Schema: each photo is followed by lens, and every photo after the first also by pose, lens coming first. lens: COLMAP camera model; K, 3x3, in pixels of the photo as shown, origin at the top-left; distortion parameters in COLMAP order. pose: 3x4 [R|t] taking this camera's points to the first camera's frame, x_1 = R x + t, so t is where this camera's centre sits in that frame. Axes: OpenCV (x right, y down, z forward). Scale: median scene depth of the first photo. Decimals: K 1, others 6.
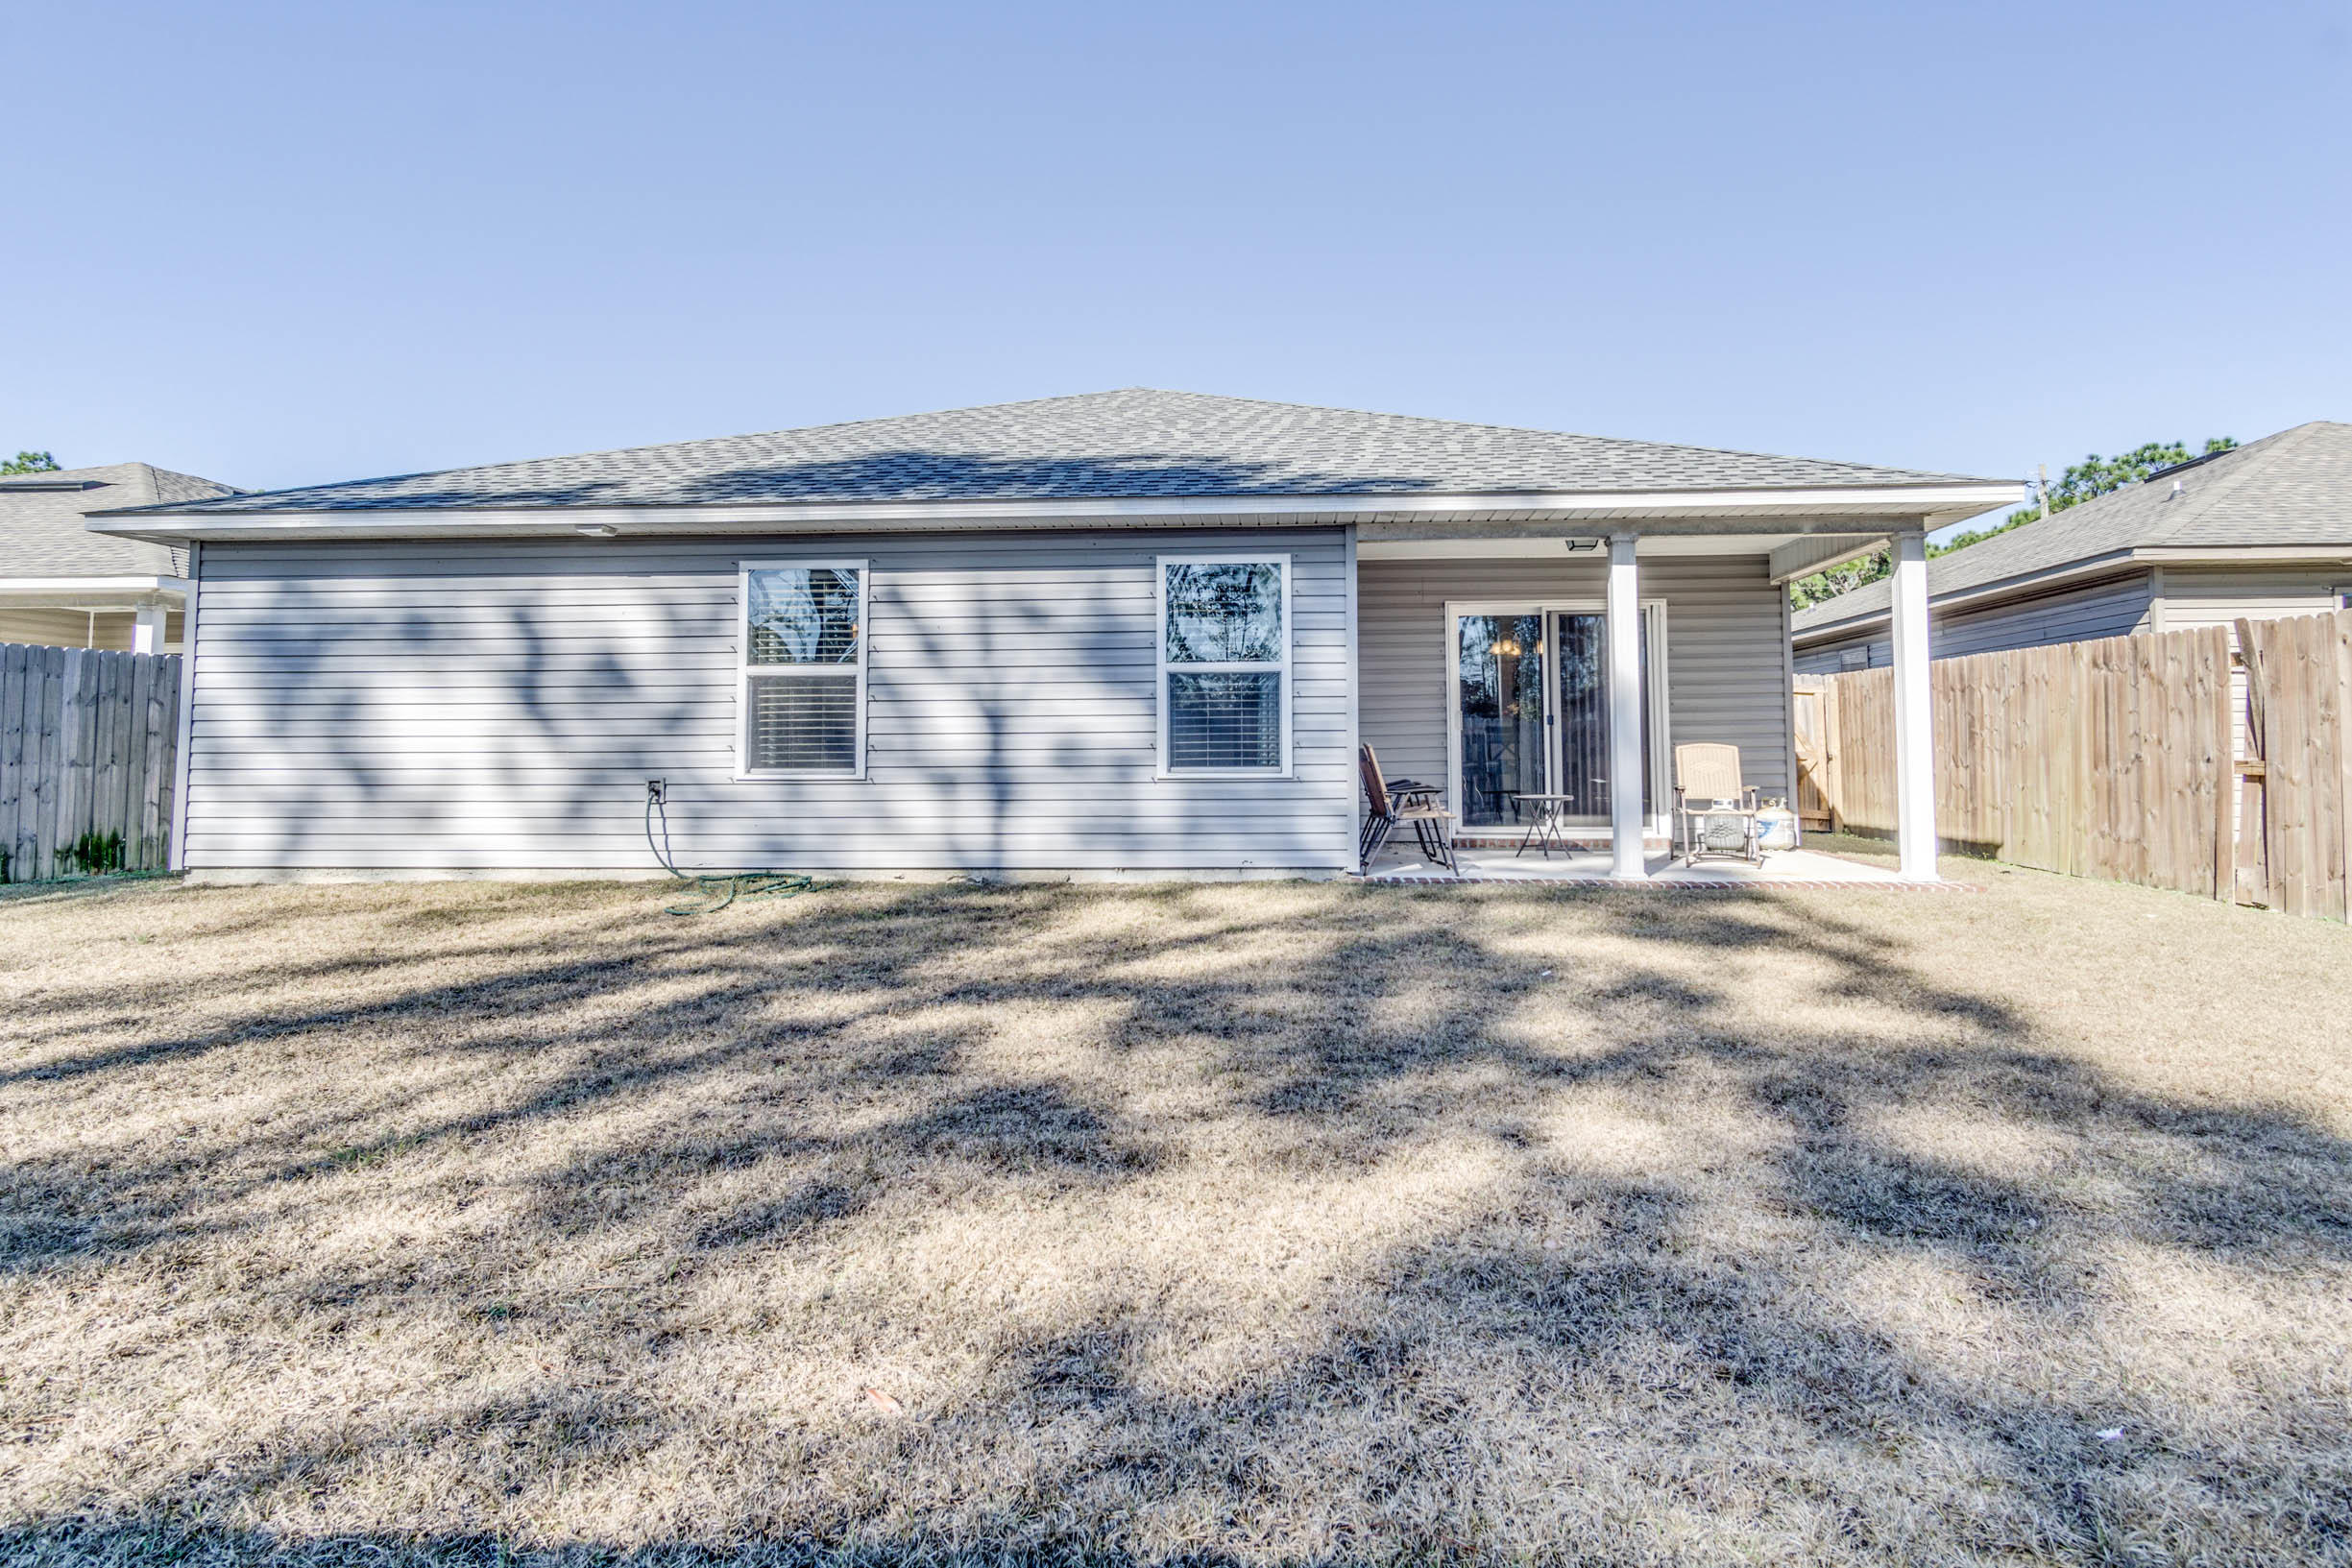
lens RADIAL K [[1256.1, 0, 1174.0], [0, 1256.1, 762.8], [0, 0, 1]] dist [0.000477, -0.000586]
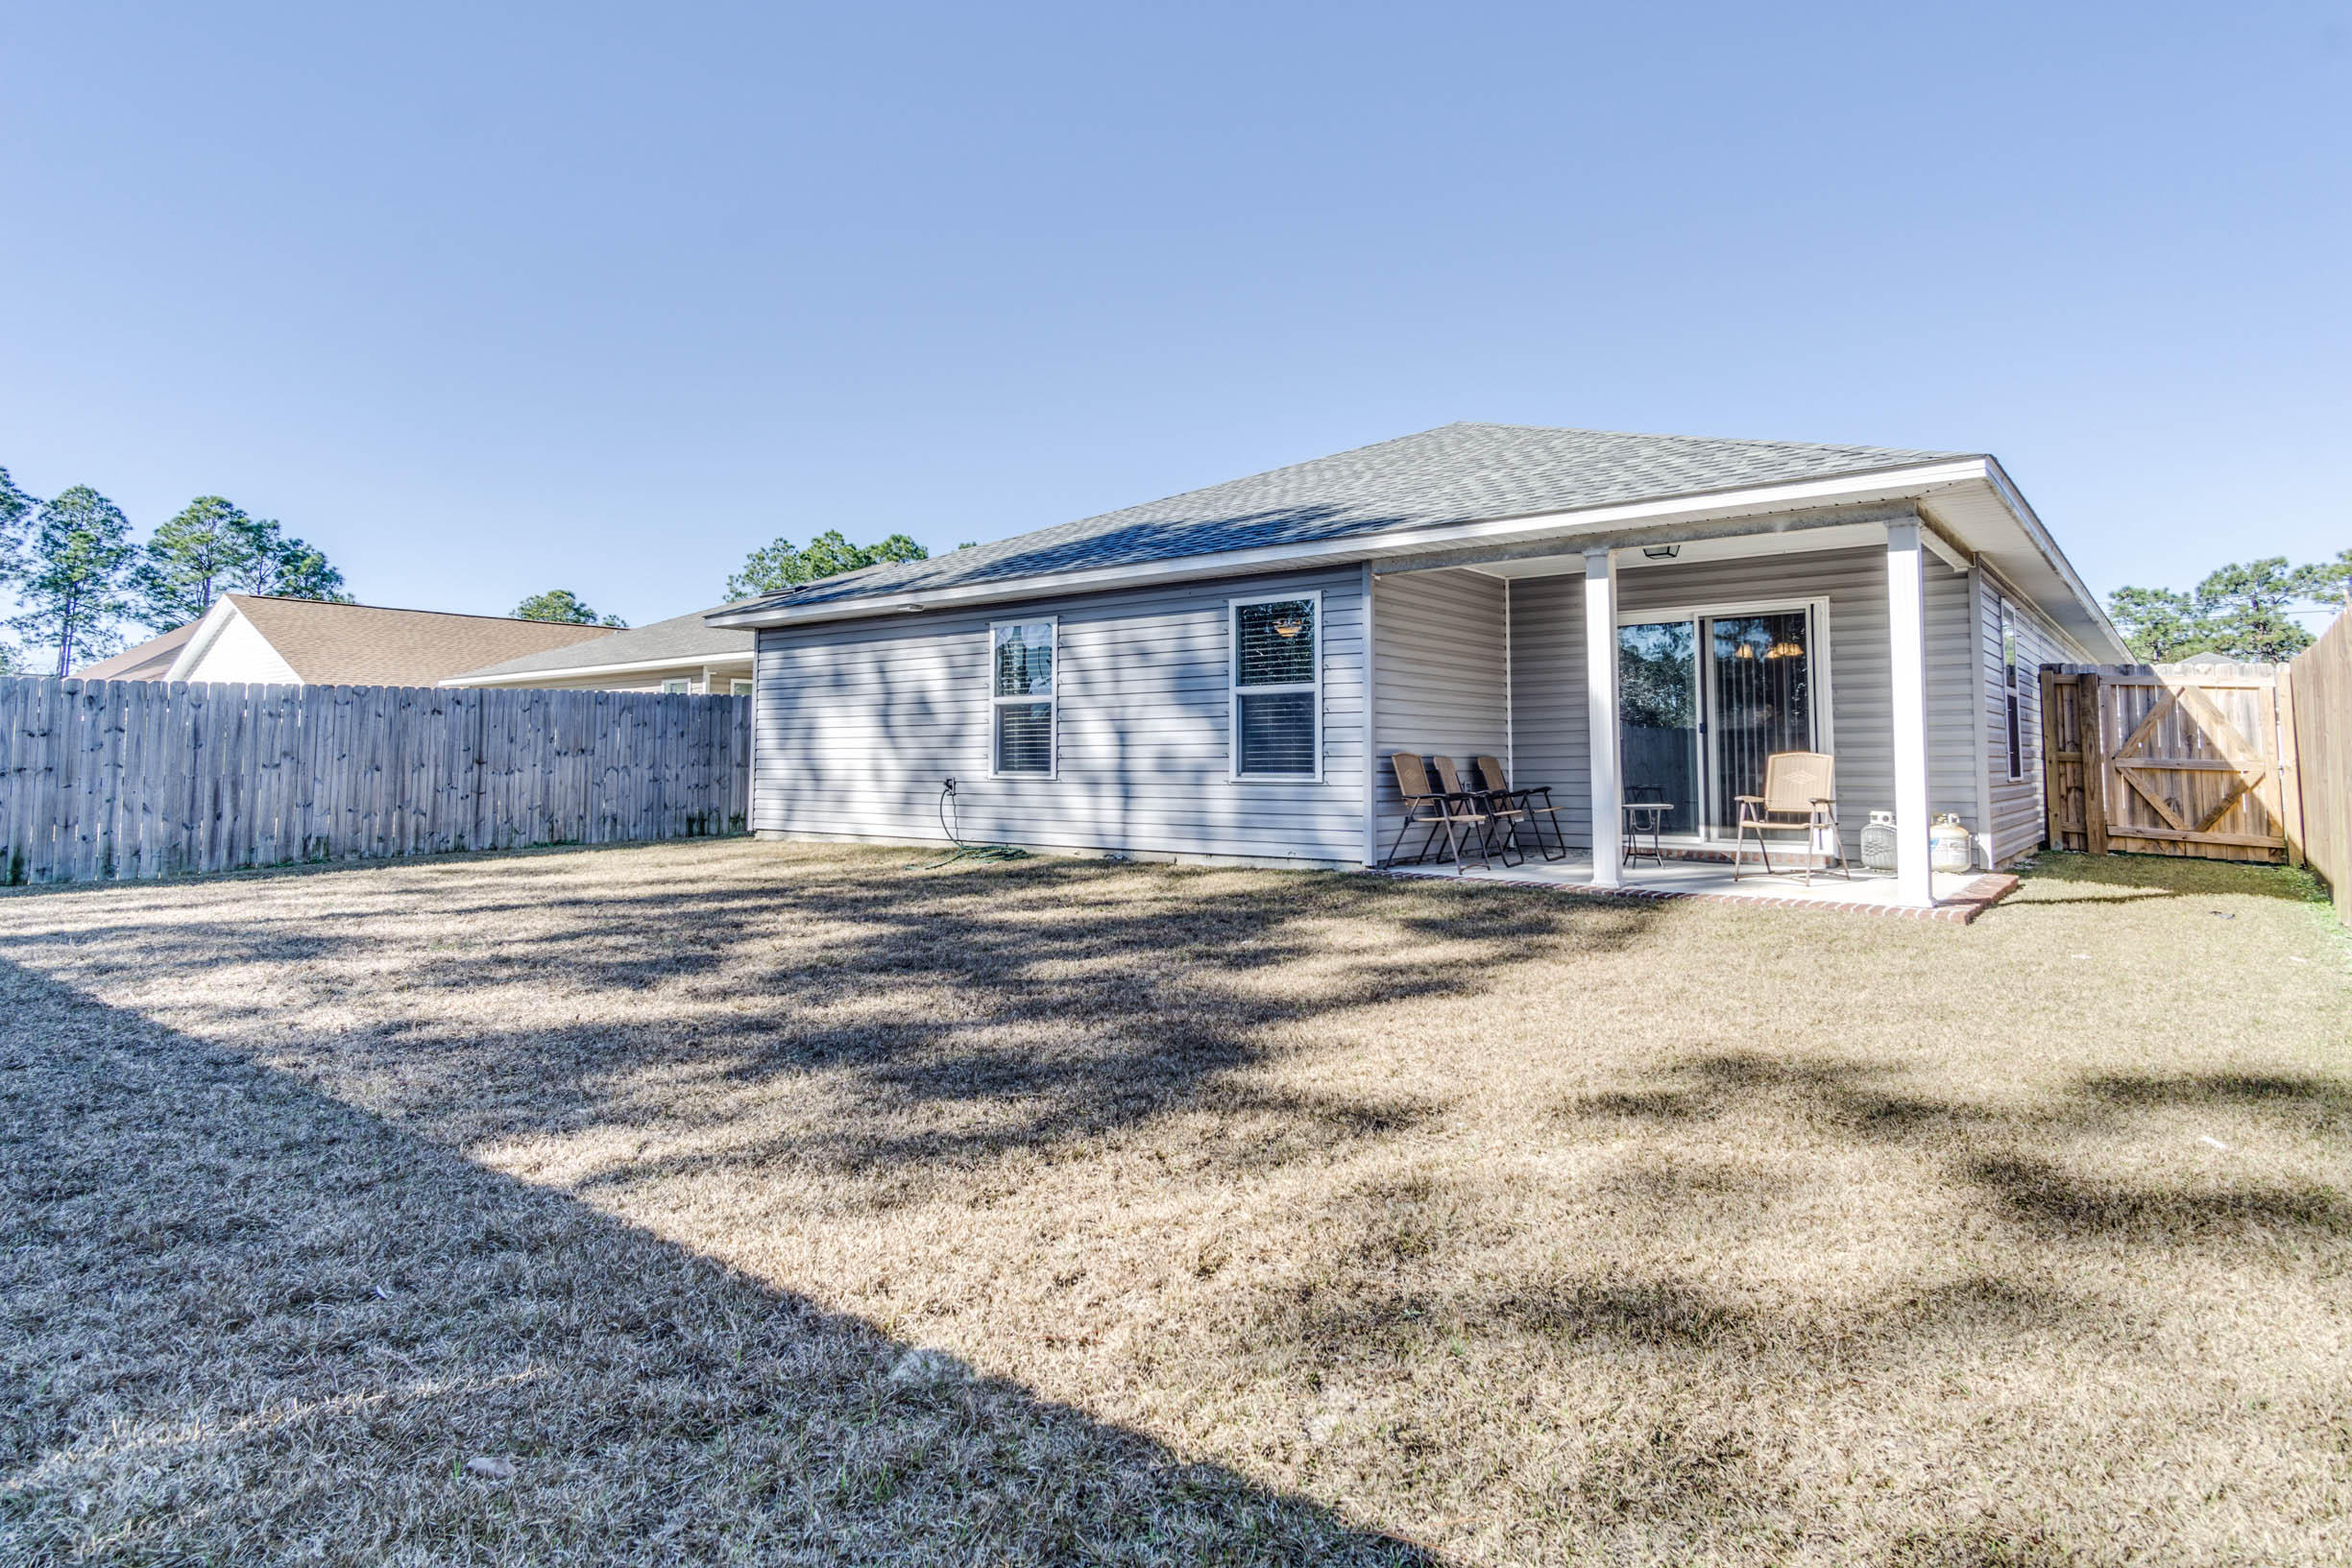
lens RADIAL K [[1256.1, 0, 1180.0], [0, 1256.1, 793.2], [0, 0, 1]] dist [0.000477, -0.000586]
pose [[0.826699, 0.017873, -0.562360, 0.621476], [-0.006754, 0.999739, 0.021845, -0.003010], [0.562603, -0.014261, 0.826604, -0.038116]]
